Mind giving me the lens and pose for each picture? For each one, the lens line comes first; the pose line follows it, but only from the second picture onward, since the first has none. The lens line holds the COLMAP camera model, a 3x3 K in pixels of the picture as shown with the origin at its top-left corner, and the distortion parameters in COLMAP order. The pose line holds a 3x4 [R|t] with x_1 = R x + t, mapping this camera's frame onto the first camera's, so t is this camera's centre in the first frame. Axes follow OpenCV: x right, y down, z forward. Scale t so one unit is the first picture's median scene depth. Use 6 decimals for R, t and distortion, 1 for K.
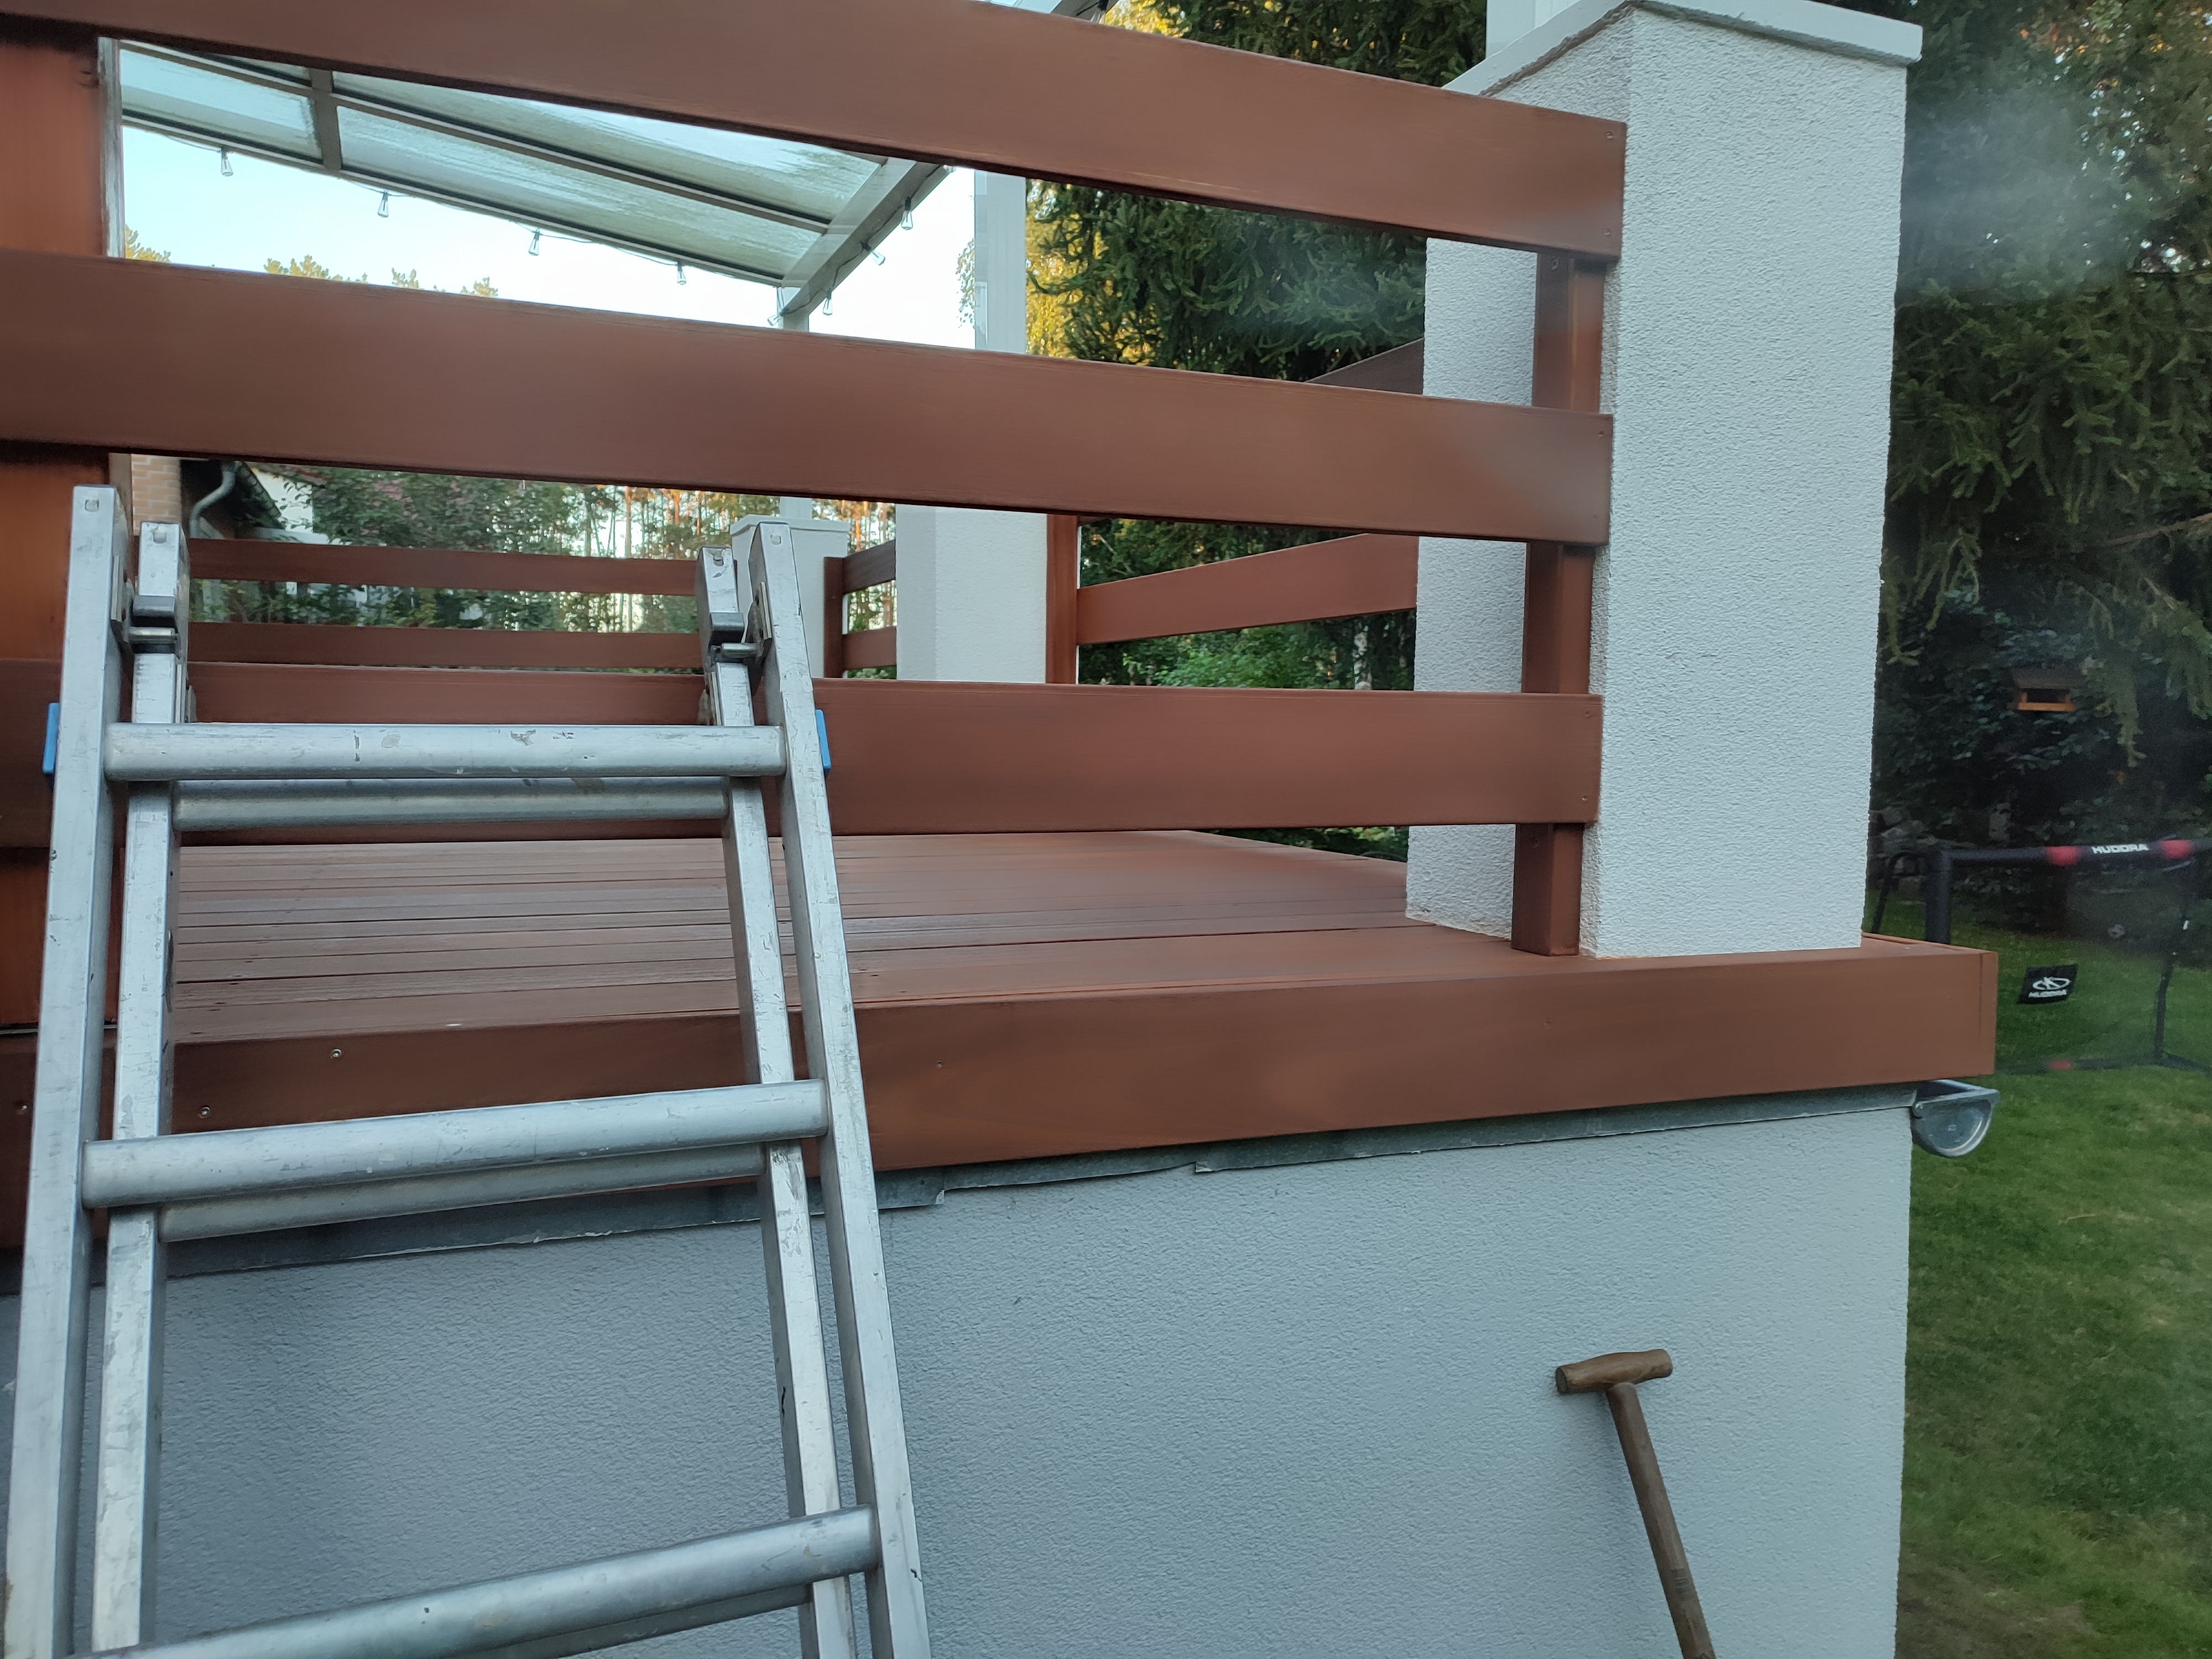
lens RADIAL K [[1623.9, 0, 1106.0], [0, 1623.9, 829.5], [0, 0, 1]] dist [0.012249, -0.001701]
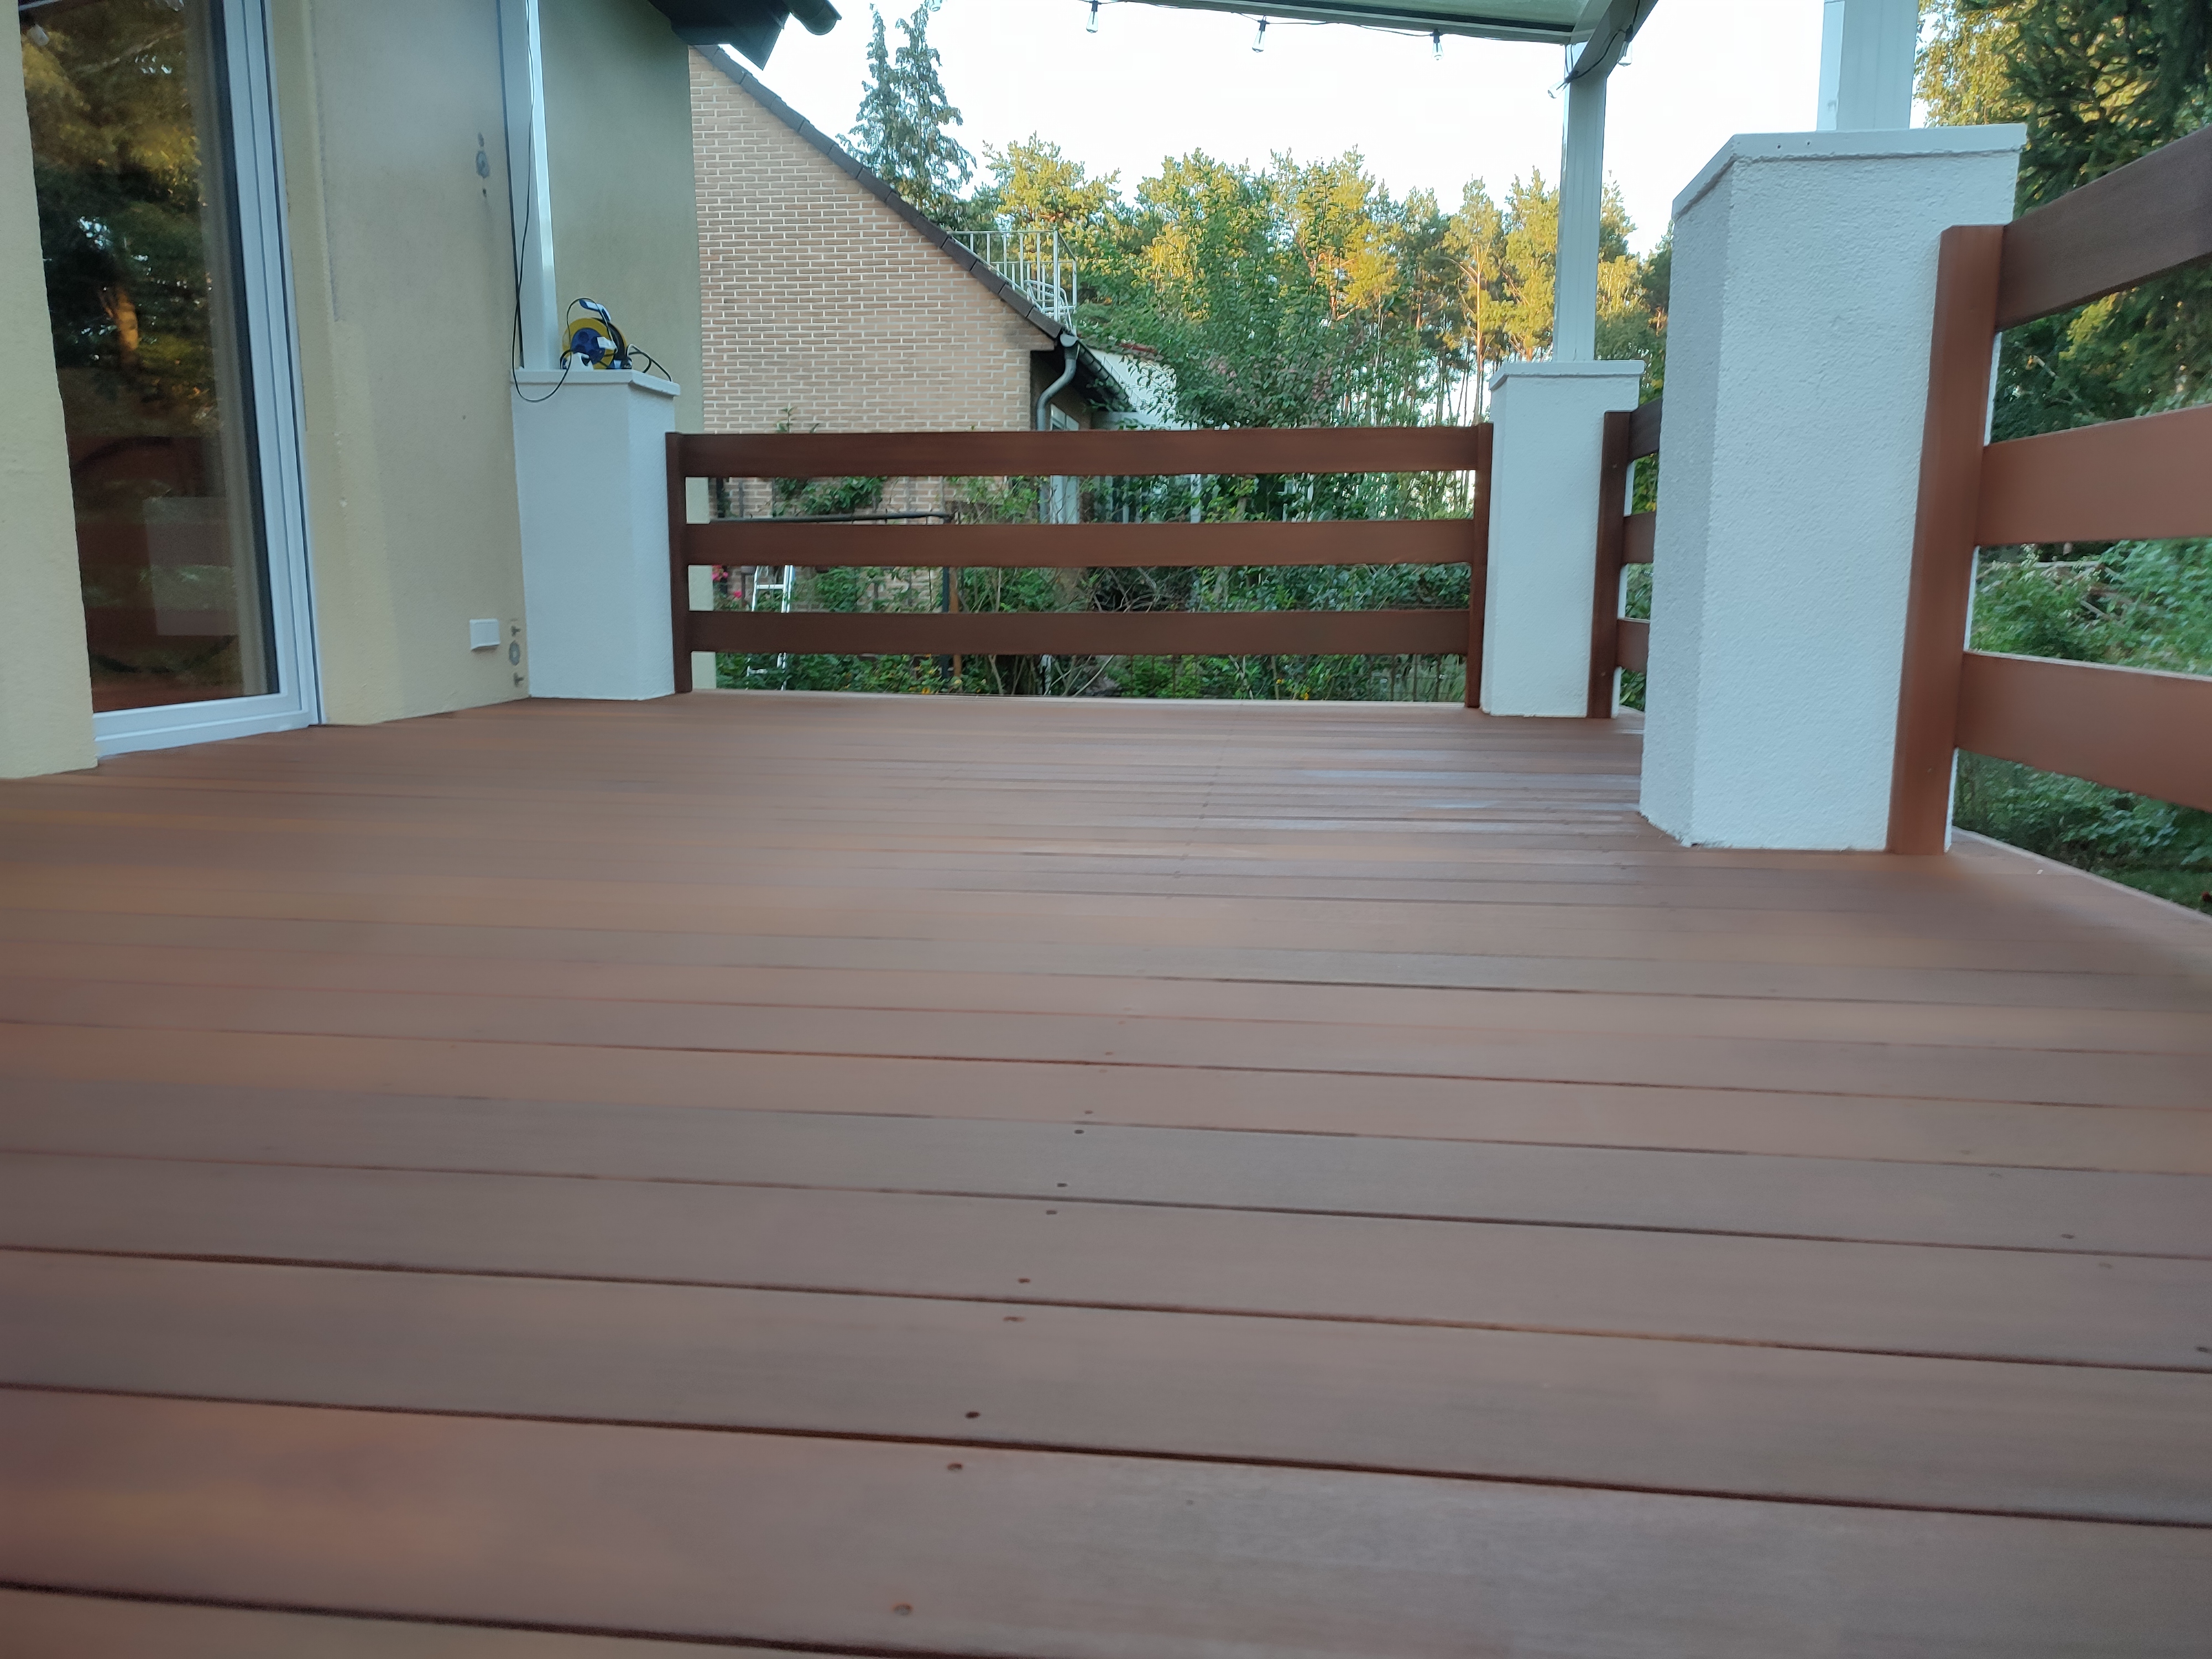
lens RADIAL K [[1576.1, 0, 1102.0], [0, 1576.1, 831.5], [0, 0, 1]] dist [0.069239, -0.060753]
pose [[0.869038, 0.074520, -0.489101, -0.000209], [-0.030058, 0.994718, 0.098149, -0.033607], [0.493832, -0.070593, 0.866687, 0.197450]]
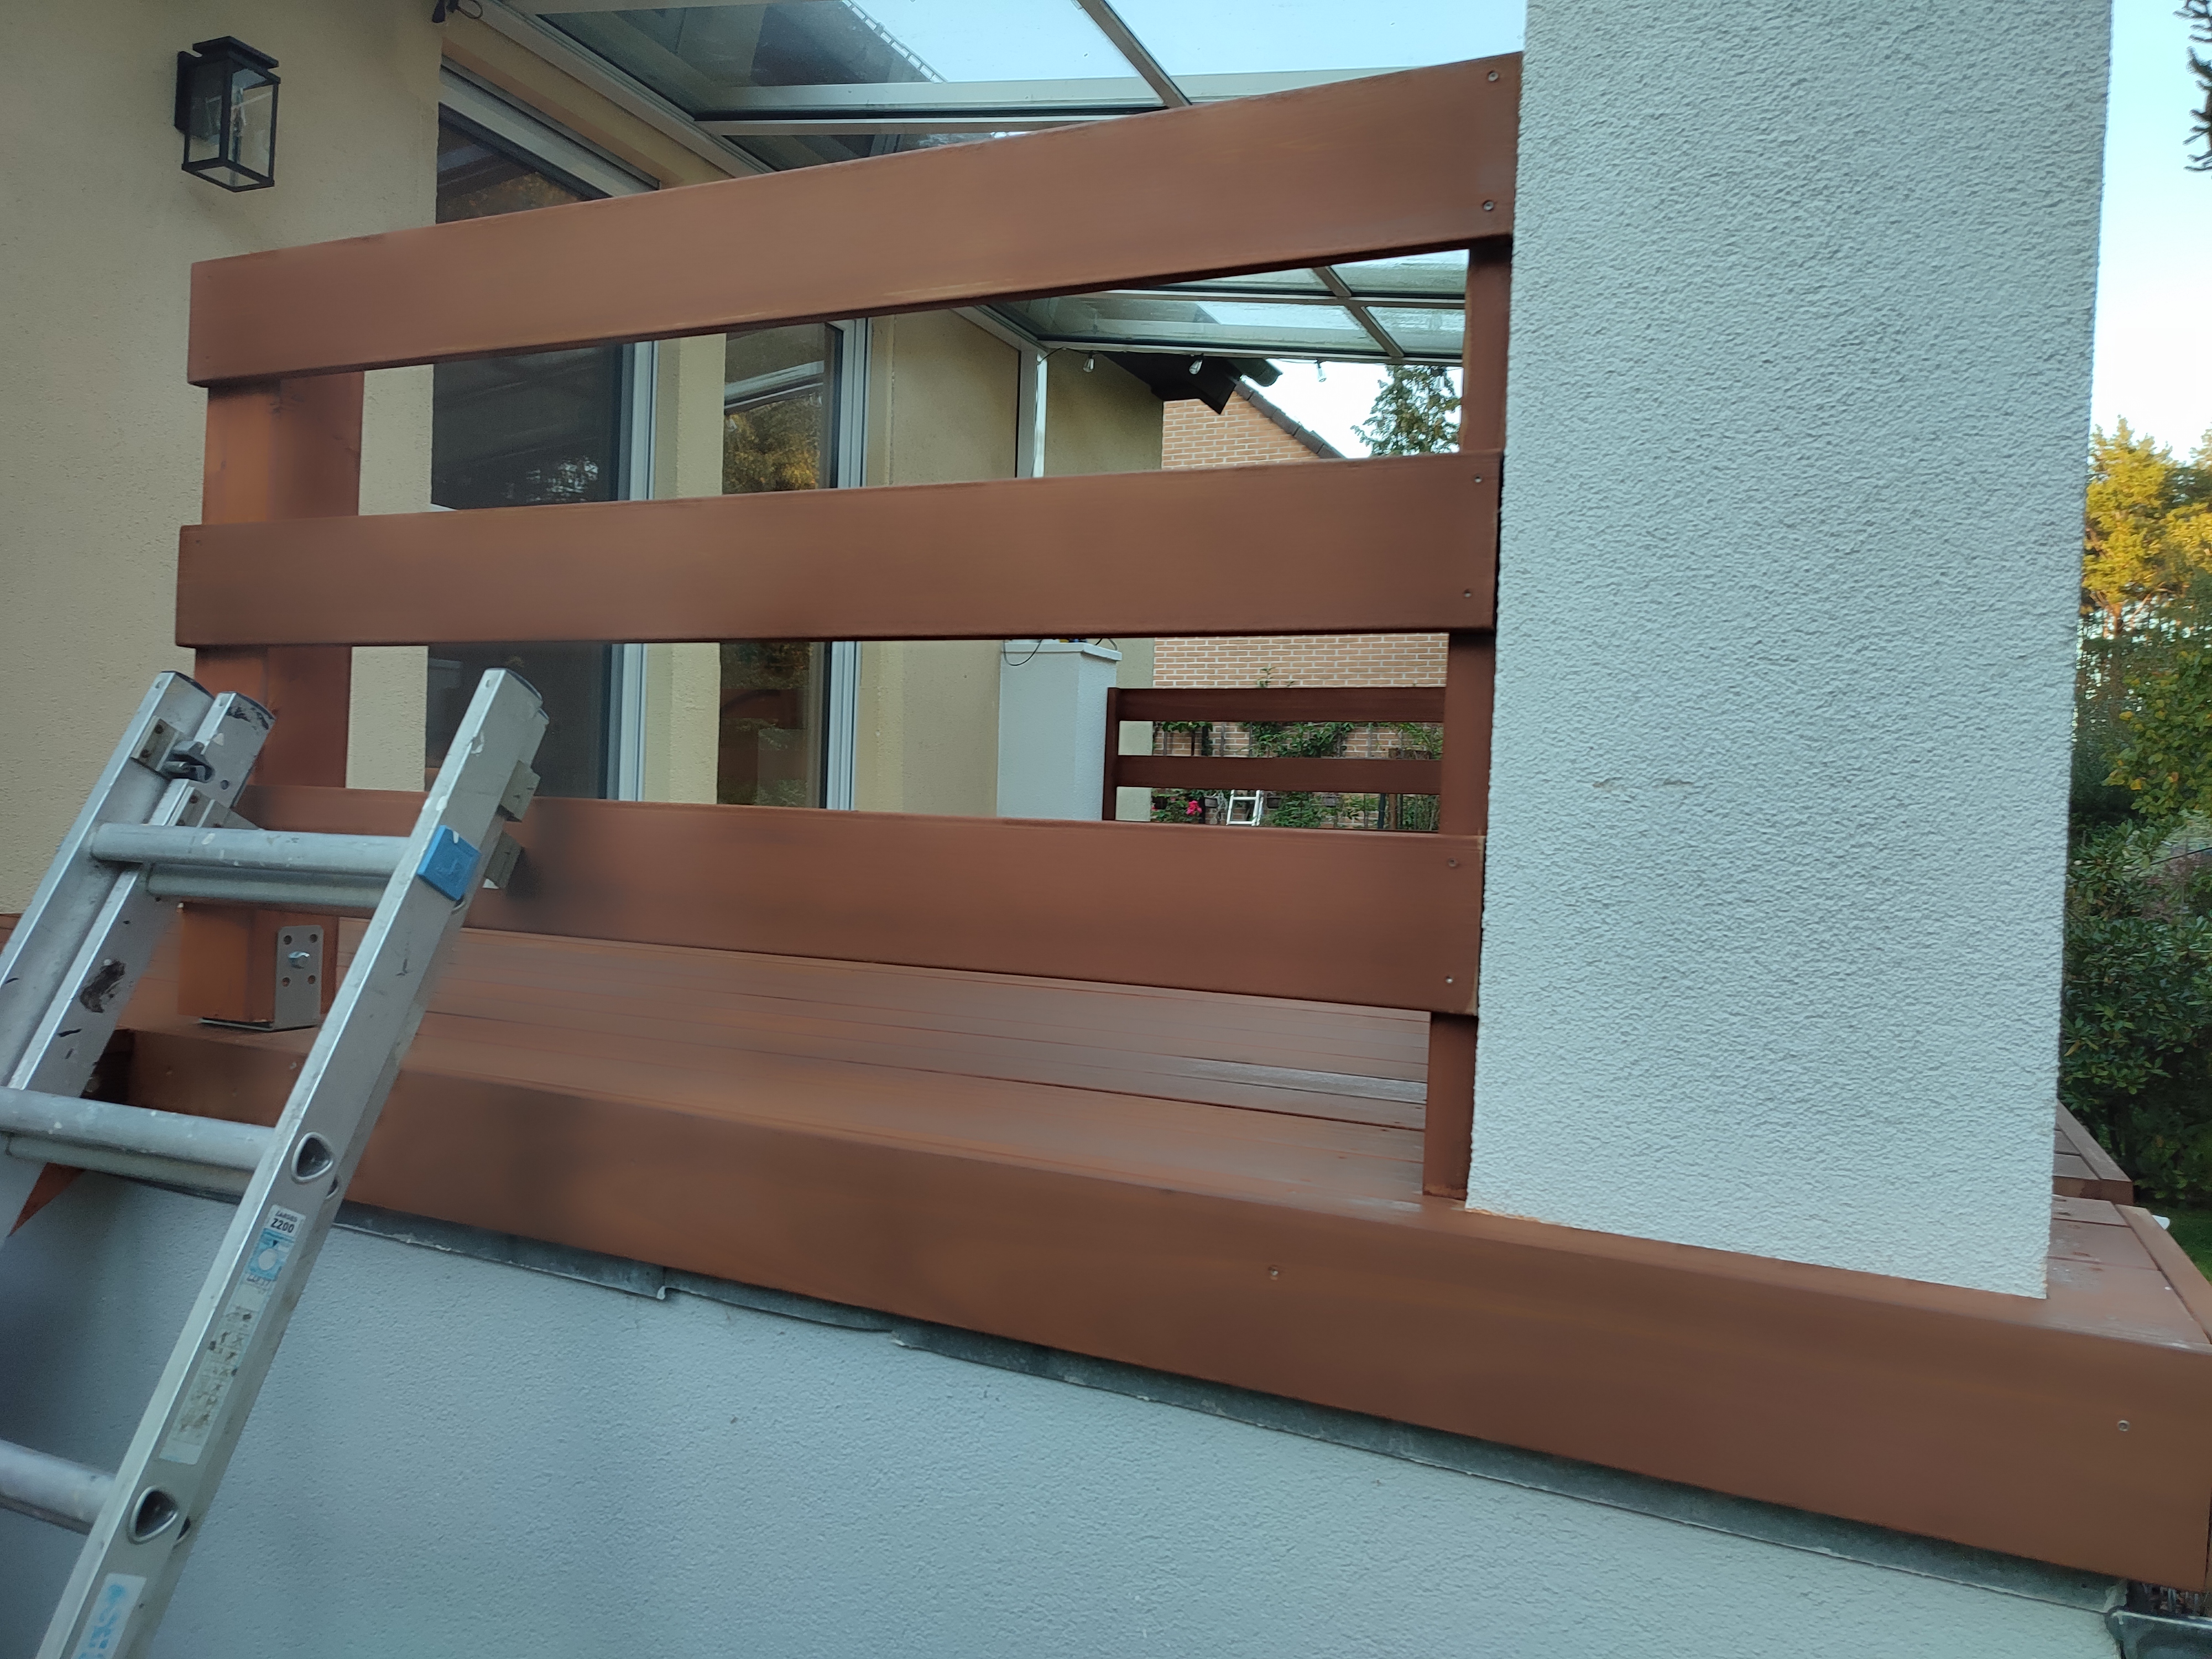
lens RADIAL K [[1609.8, 0, 1106.0], [0, 1609.8, 829.5], [0, 0, 1]] dist [0.023073, -0.025187]
pose [[0.670731, 0.021537, -0.741388, 0.176236], [-0.080088, 0.995837, -0.043526, -0.010347], [0.737364, 0.088571, 0.669663, 0.099025]]
